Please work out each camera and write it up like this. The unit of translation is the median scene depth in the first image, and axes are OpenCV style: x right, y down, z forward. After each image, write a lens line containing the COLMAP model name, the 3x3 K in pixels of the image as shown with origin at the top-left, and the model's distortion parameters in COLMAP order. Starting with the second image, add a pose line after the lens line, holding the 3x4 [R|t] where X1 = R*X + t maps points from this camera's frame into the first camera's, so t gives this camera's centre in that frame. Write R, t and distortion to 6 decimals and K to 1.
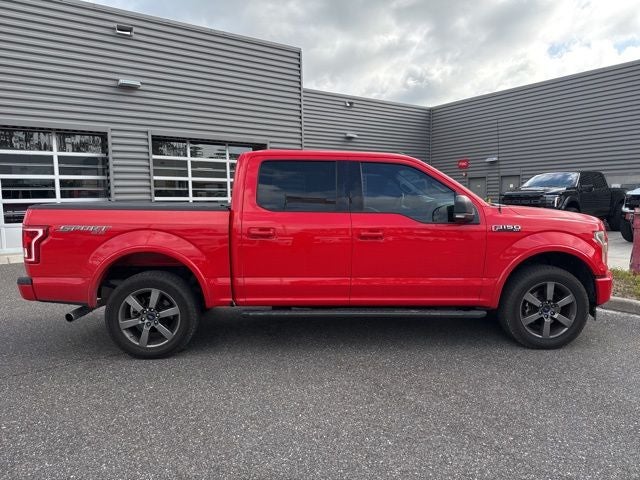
lens RADIAL K [[452.3, 0, 320.0], [0, 452.3, 240.0], [0, 0, 1]] dist [0.048152, -0.064028]
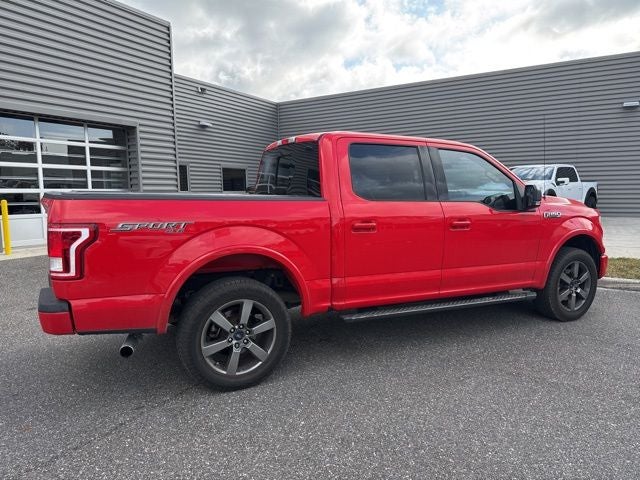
lens RADIAL K [[452.3, 0, 320.0], [0, 452.3, 240.0], [0, 0, 1]] dist [0.048152, -0.064028]
pose [[0.910801, -0.041465, 0.410757, -0.545576], [0.036988, 0.999138, 0.018845, -0.006042], [-0.411184, -0.001970, 0.911550, 0.222647]]
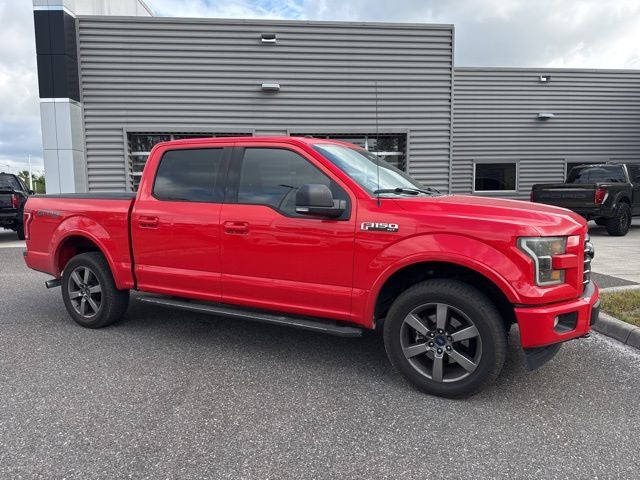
lens RADIAL K [[452.3, 0, 320.0], [0, 452.3, 240.0], [0, 0, 1]] dist [0.048152, -0.064028]
pose [[0.865943, 0.052788, -0.497350, 0.689249], [-0.045730, 0.998606, 0.026369, -0.018733], [0.498048, -0.000091, 0.867149, 0.283860]]
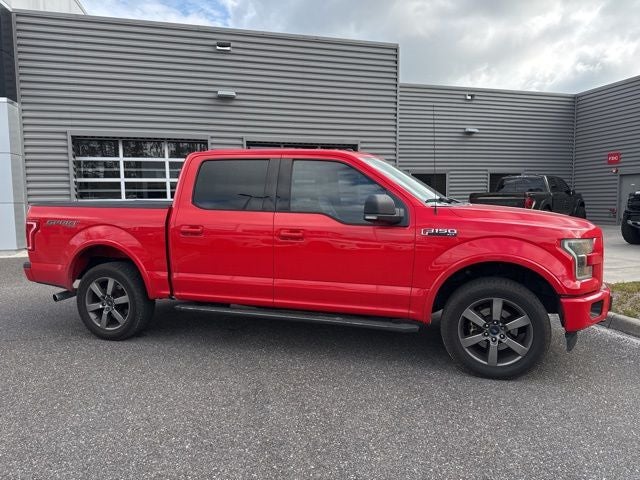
lens RADIAL K [[452.3, 0, 320.0], [0, 452.3, 240.0], [0, 0, 1]] dist [0.048152, -0.064028]
pose [[0.941897, 0.031935, -0.334381, 0.475086], [-0.032481, 0.999465, 0.003961, -0.006933], [0.334328, 0.007130, 0.942430, 0.110492]]
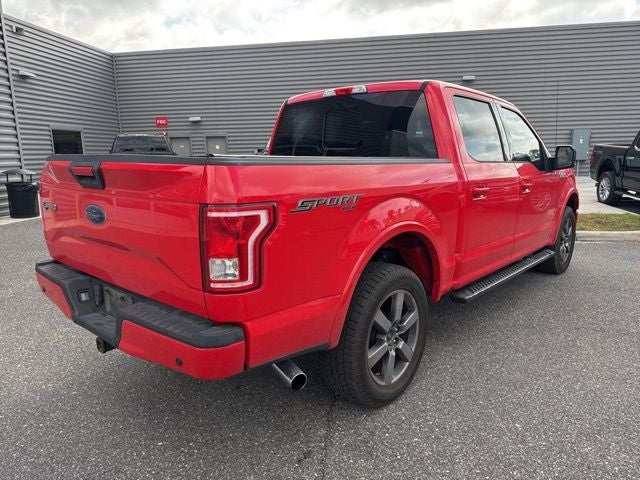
lens RADIAL K [[452.3, 0, 320.0], [0, 452.3, 240.0], [0, 0, 1]] dist [0.048152, -0.064028]
pose [[0.685735, -0.132706, 0.715651, -0.848282], [0.075654, 0.990908, 0.111257, -0.037602], [-0.723909, -0.022151, 0.689540, 0.626592]]
